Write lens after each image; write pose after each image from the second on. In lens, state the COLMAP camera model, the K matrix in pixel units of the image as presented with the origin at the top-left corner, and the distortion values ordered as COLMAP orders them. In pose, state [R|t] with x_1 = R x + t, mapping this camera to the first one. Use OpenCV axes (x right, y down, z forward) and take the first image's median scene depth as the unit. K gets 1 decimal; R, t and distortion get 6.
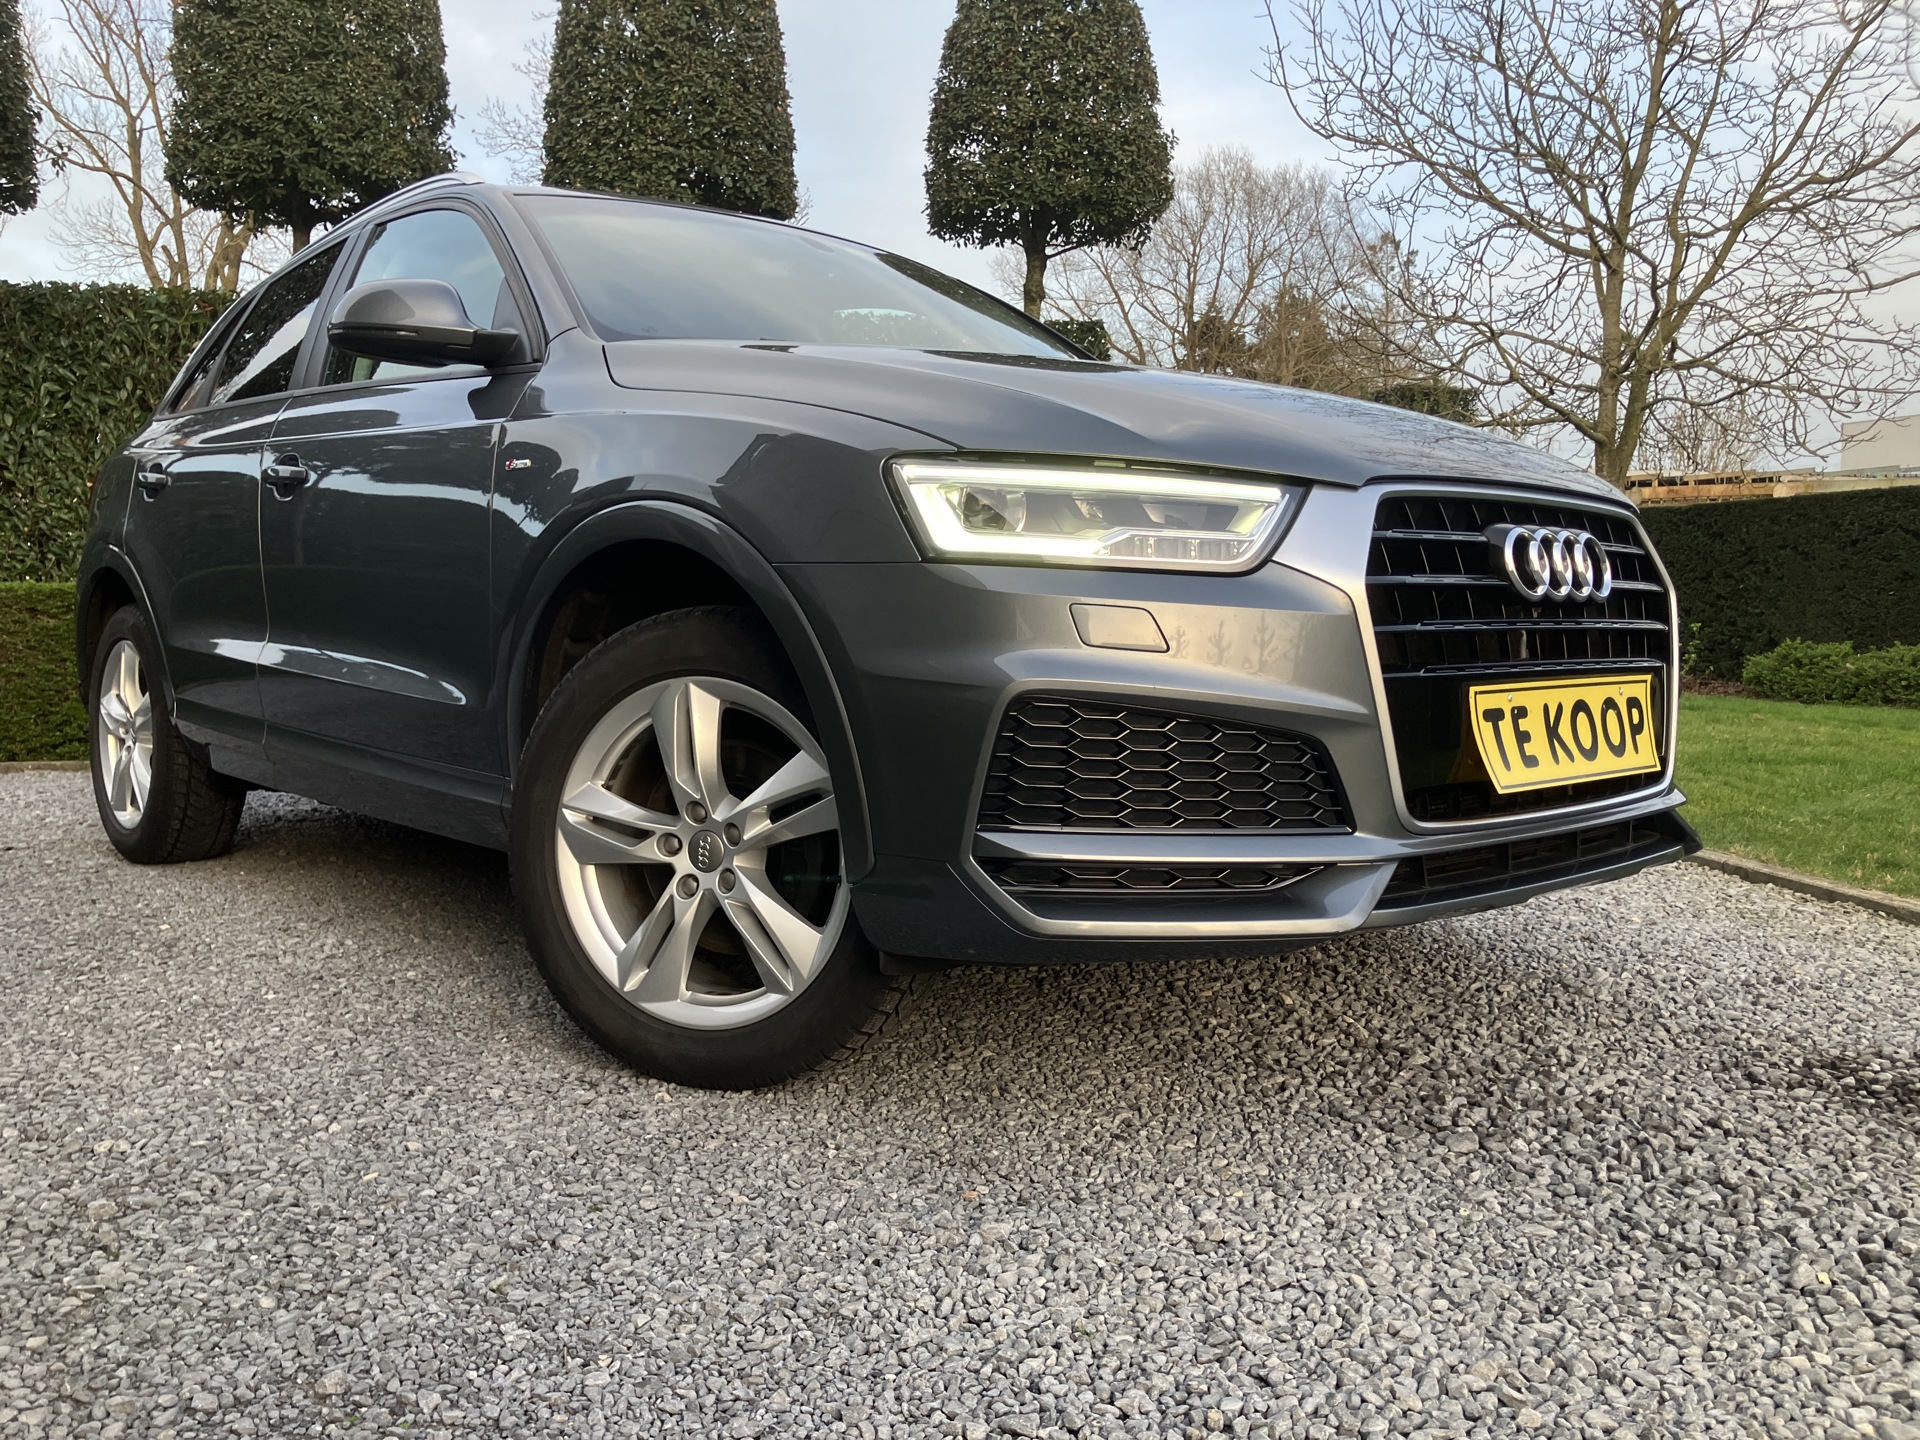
lens RADIAL K [[1540.4, 0, 960.0], [0, 1540.4, 720.0], [0, 0, 1]] dist [0.007138, 0.014067]
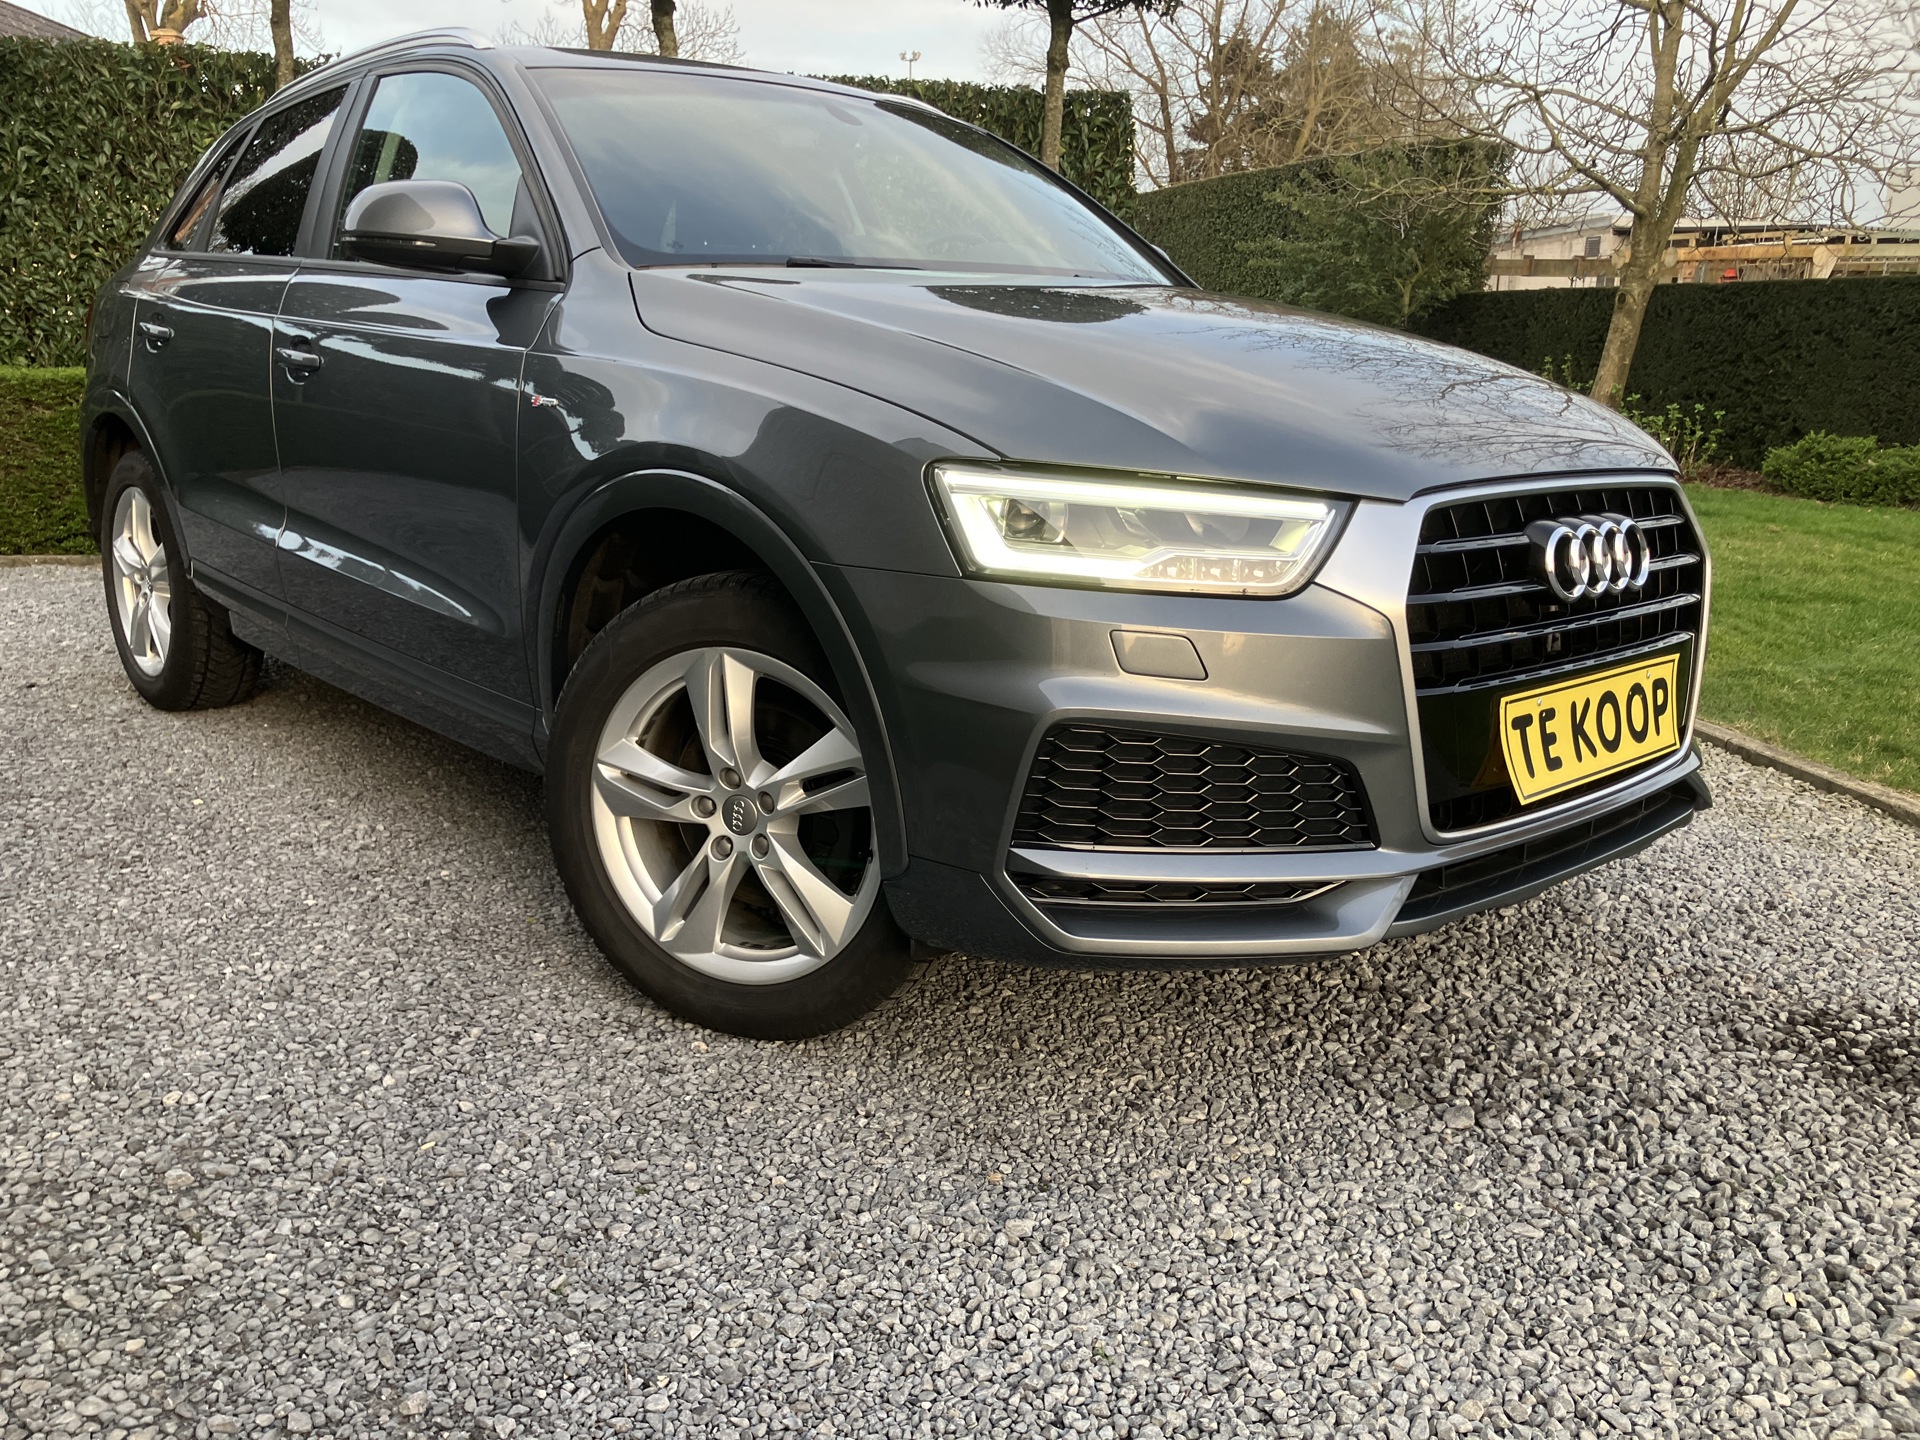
lens RADIAL K [[1545.1, 0, 960.9], [0, 1545.1, 708.0], [0, 0, 1]] dist [0.006485, 0.014785]
pose [[0.999708, 0.023934, 0.003242, -0.026101], [-0.024146, 0.987186, 0.157736, -0.168535], [0.000575, -0.157769, 0.987476, -0.000579]]
